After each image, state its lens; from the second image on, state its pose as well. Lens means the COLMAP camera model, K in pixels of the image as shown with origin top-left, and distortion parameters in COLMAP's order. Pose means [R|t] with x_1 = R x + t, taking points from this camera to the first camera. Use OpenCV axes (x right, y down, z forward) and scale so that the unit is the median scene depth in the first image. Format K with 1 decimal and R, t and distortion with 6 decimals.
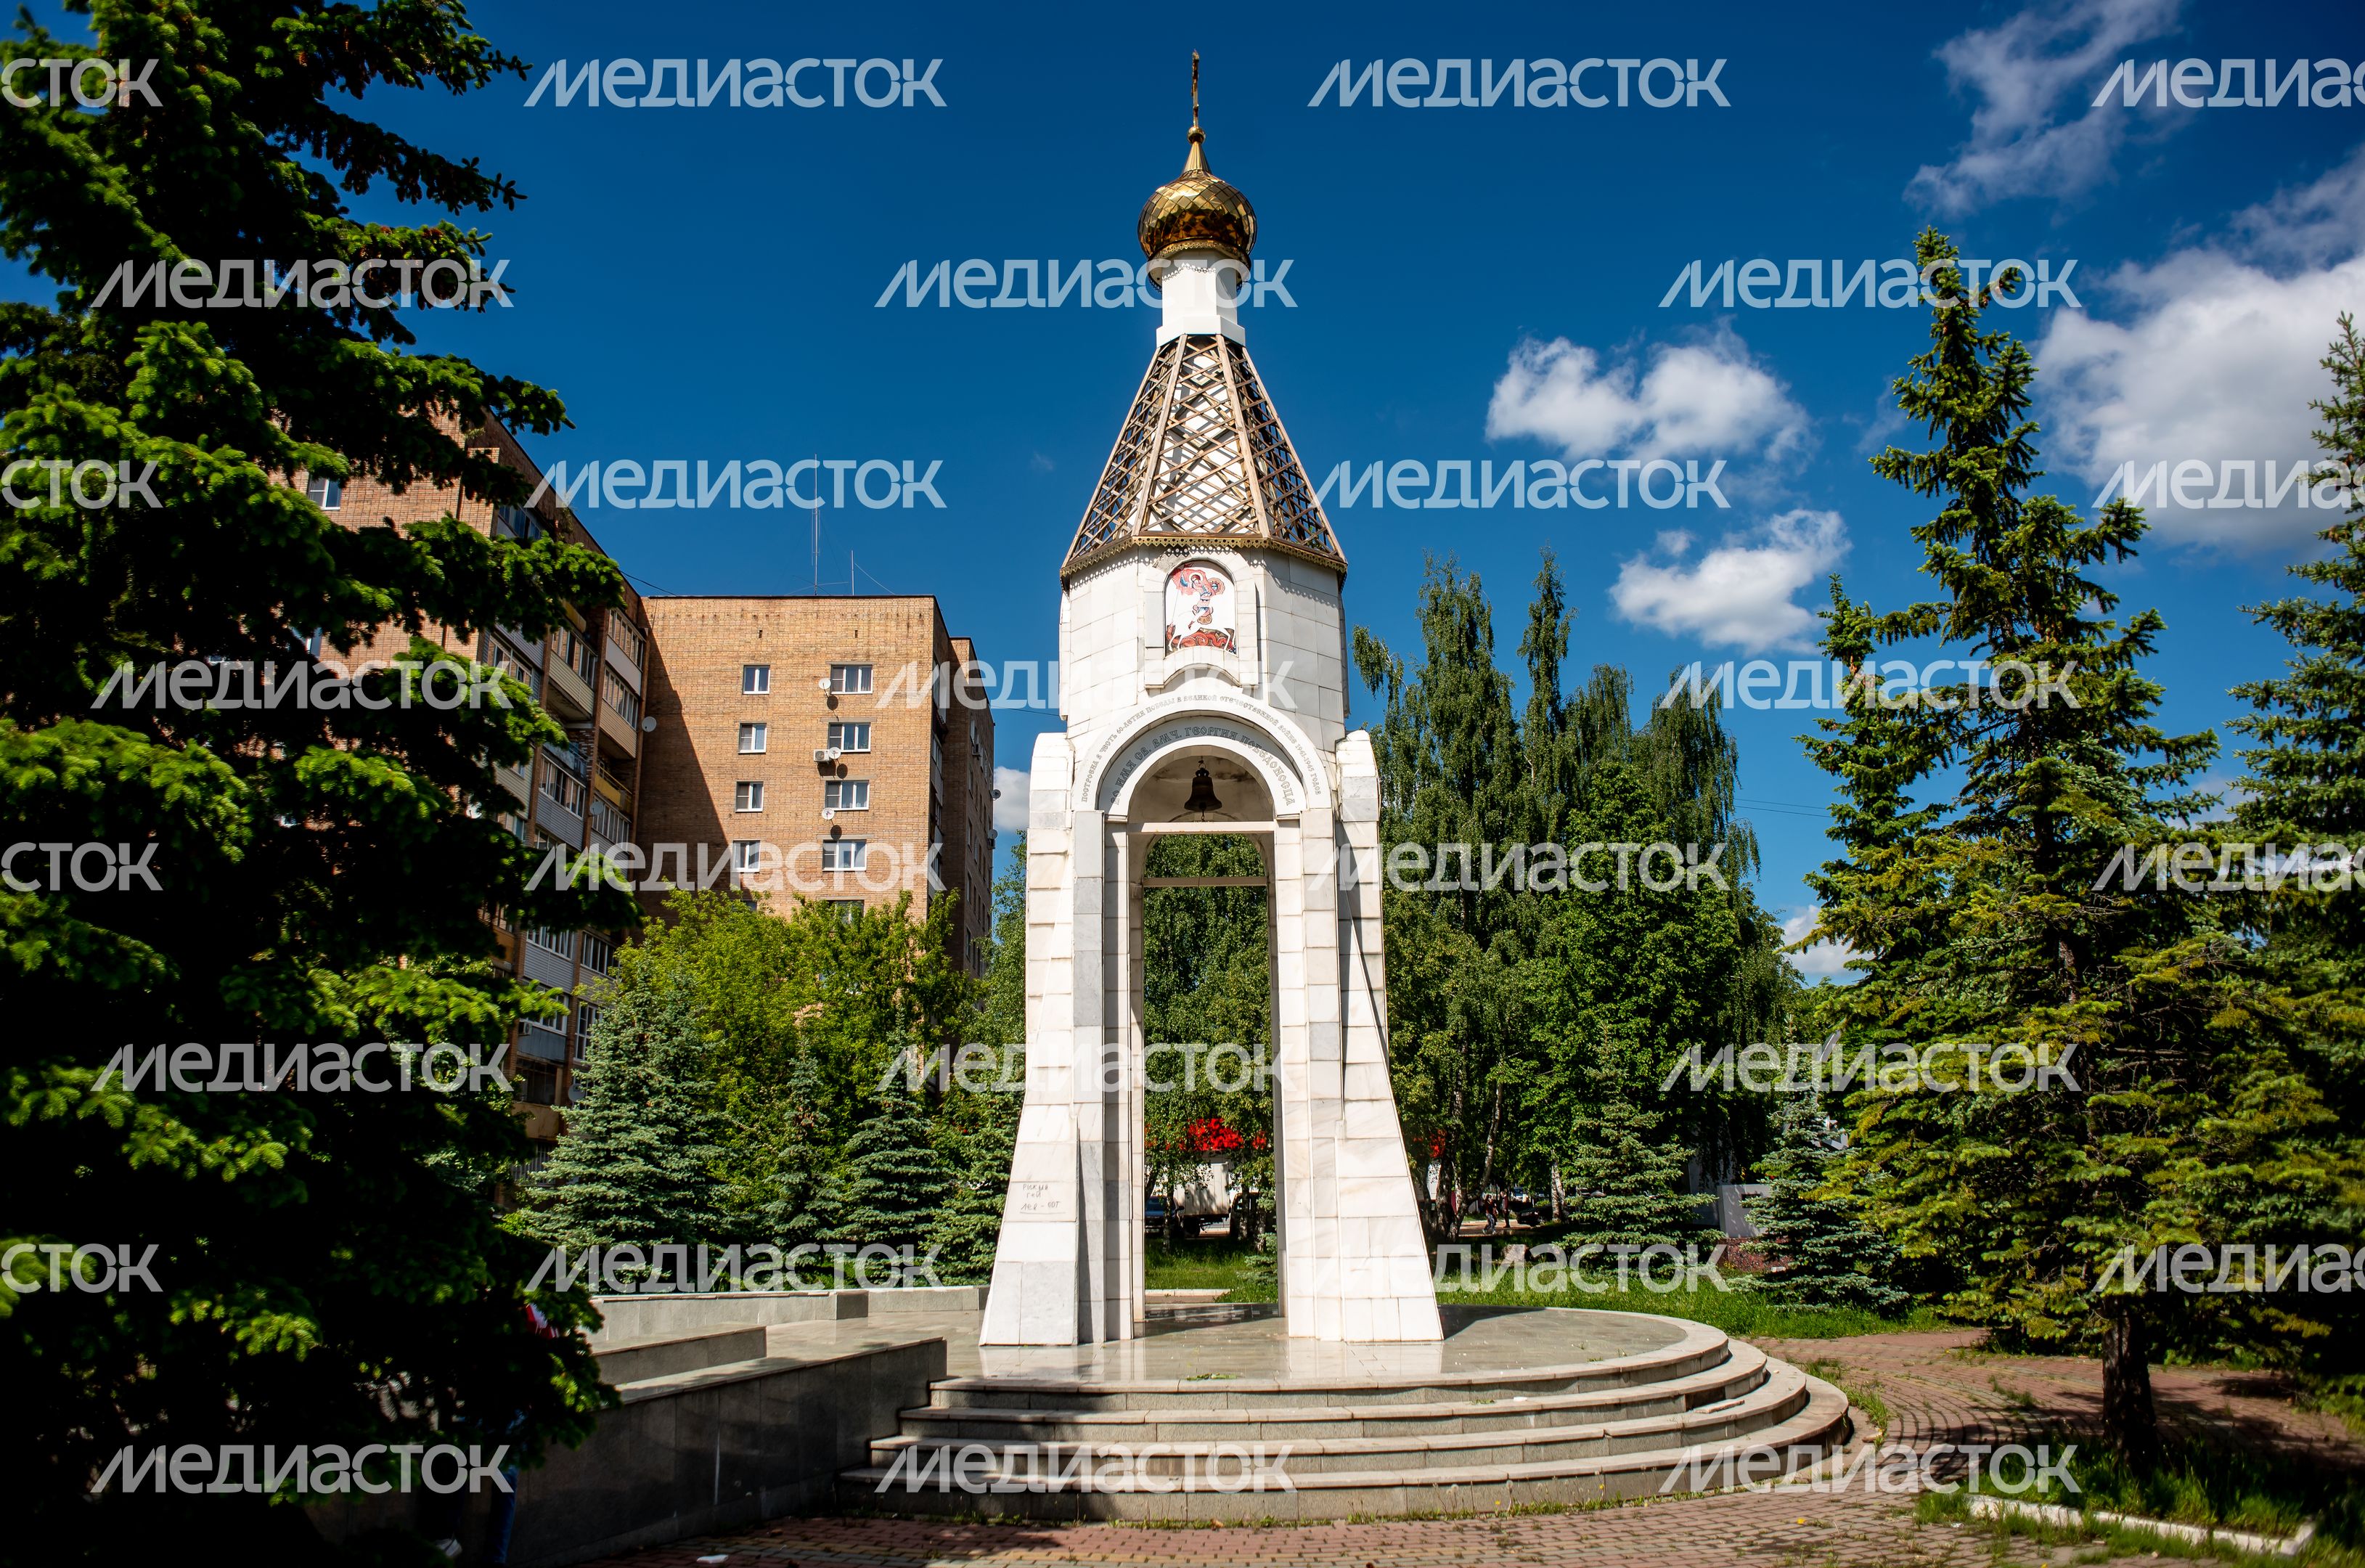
lens RADIAL K [[1673.8, 0, 1191.8], [0, 1673.8, 783.9], [0, 0, 1]] dist [-0.098333, 0.092461]
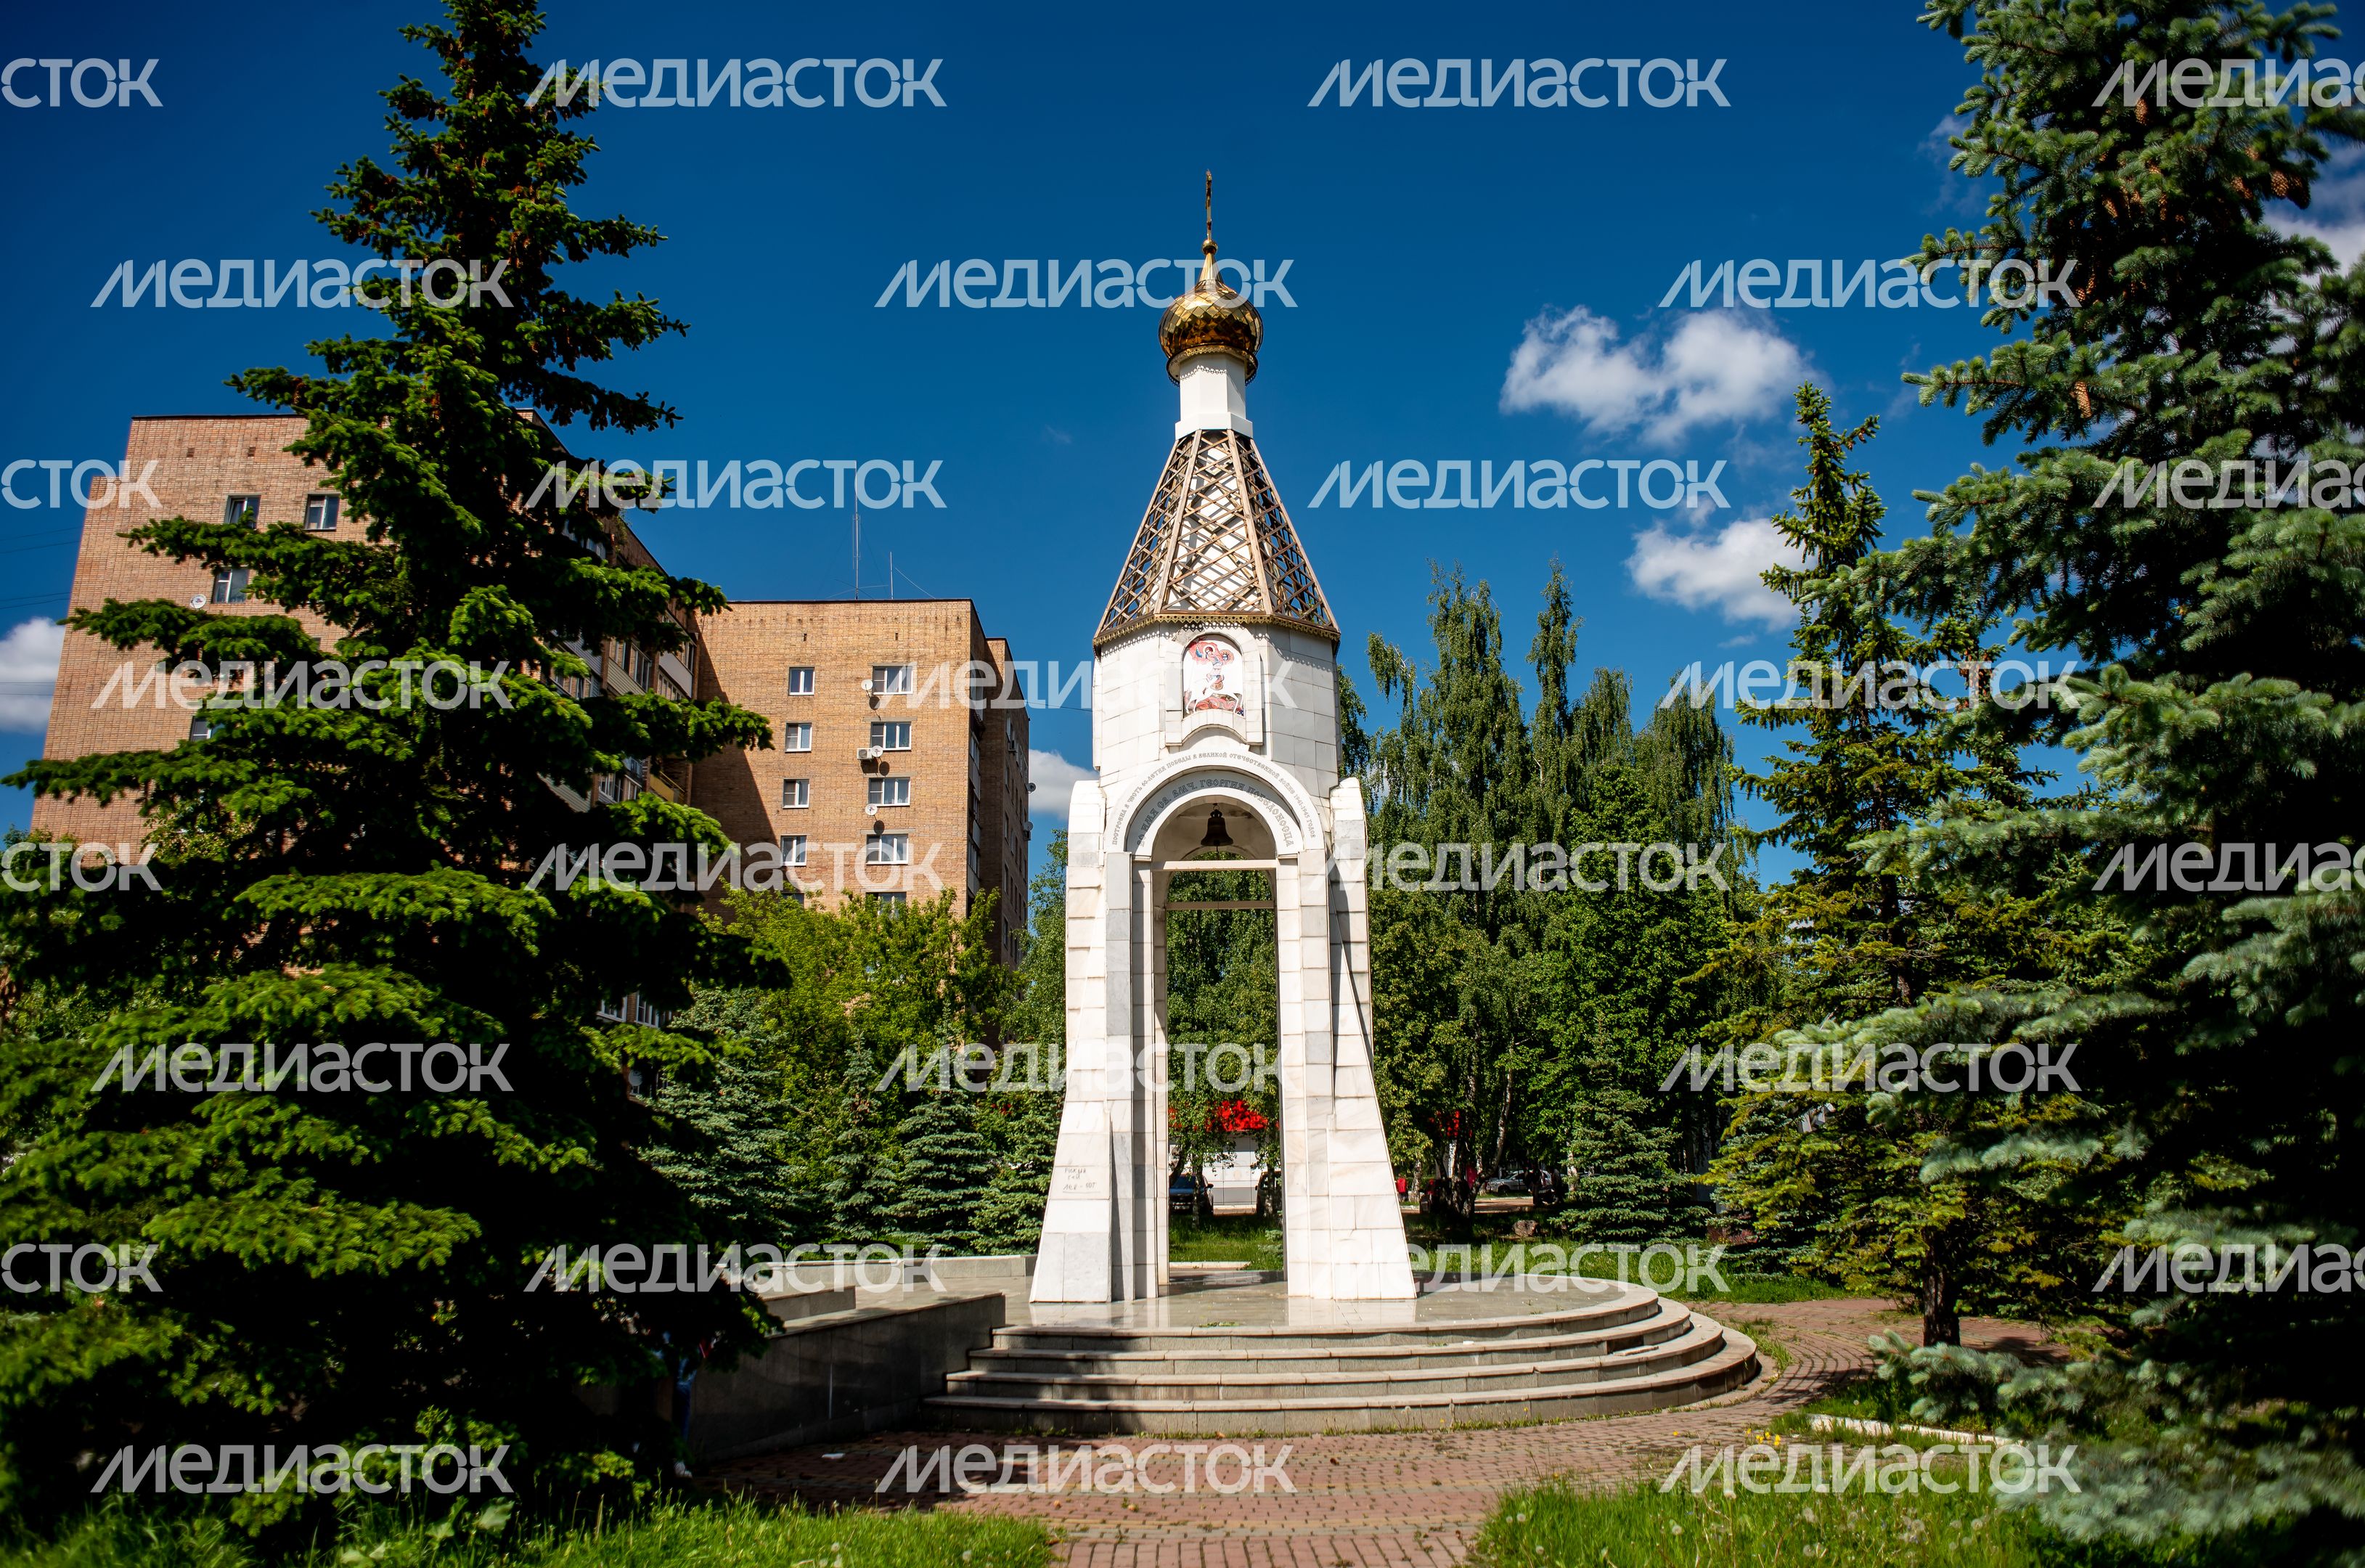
lens RADIAL K [[1674.7, 0, 1184.8], [0, 1674.7, 775.0], [0, 0, 1]] dist [-0.096877, 0.075759]
pose [[0.999709, -0.005108, -0.023583, 0.007519], [0.005295, 0.999955, 0.007865, -0.026891], [0.023541, -0.007987, 0.999691, -0.101778]]
